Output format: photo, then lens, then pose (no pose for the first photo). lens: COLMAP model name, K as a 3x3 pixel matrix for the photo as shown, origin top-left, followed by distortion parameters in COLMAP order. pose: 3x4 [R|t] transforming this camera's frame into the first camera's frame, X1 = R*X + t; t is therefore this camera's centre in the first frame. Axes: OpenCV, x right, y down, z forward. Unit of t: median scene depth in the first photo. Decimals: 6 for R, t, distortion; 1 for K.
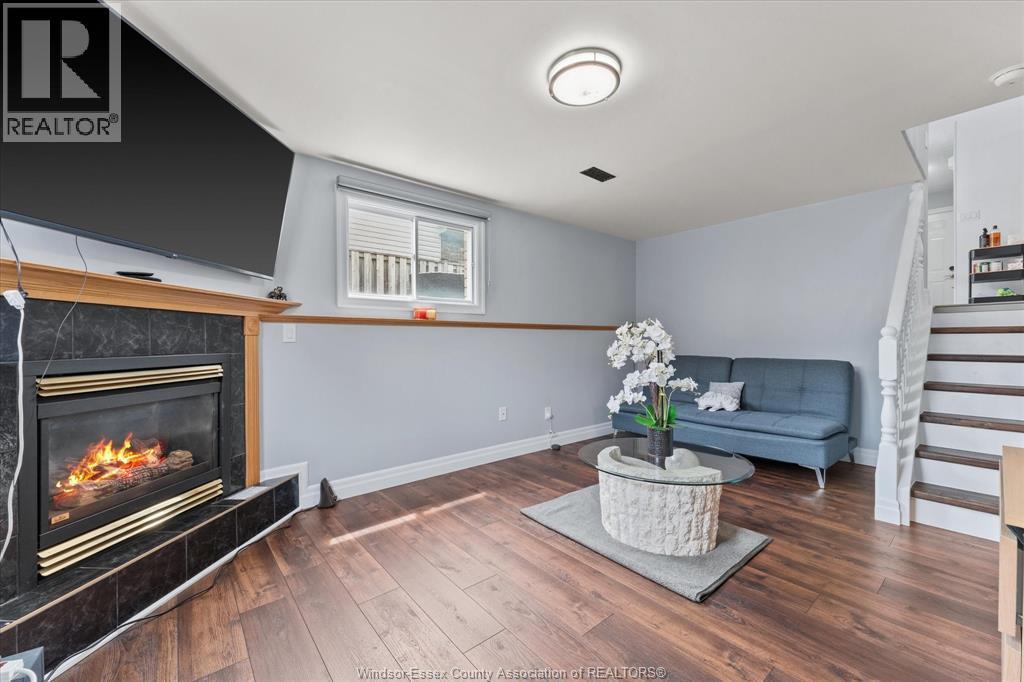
lens RADIAL K [[407.8, 0, 512.0], [0, 407.8, 341.0], [0, 0, 1]] dist [0.000962, -0.000107]
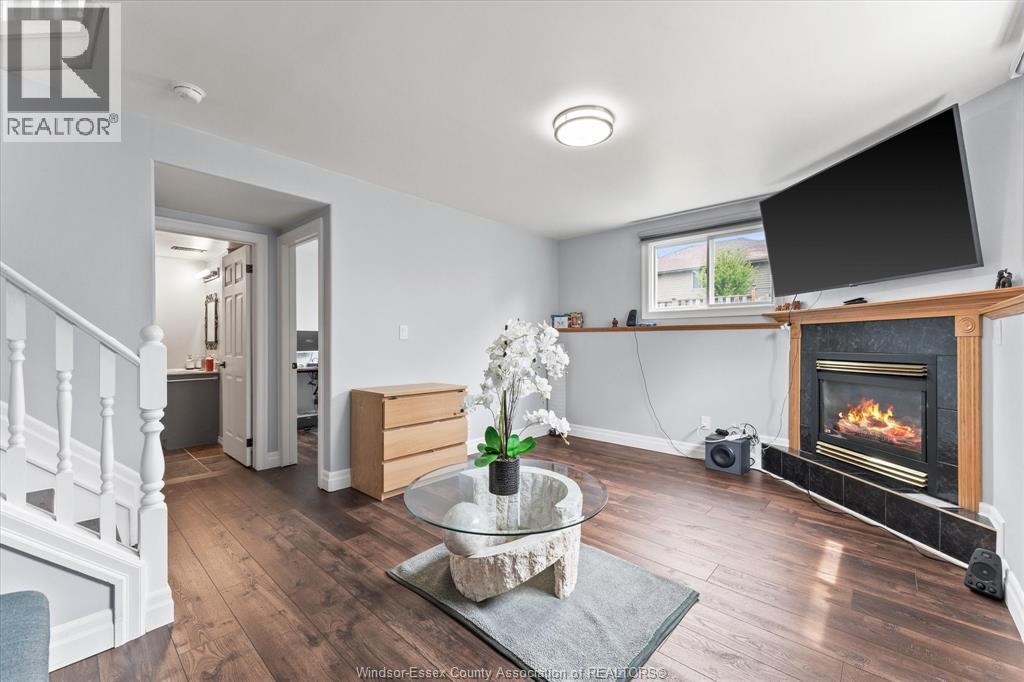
lens RADIAL K [[407.8, 0, 512.0], [0, 407.8, 341.0], [0, 0, 1]] dist [0.000962, -0.000107]
pose [[-0.995879, 0.006774, -0.090442, 0.500376], [0.006455, 0.999972, 0.003824, -0.018715], [0.090466, 0.003224, -0.995894, 2.166461]]
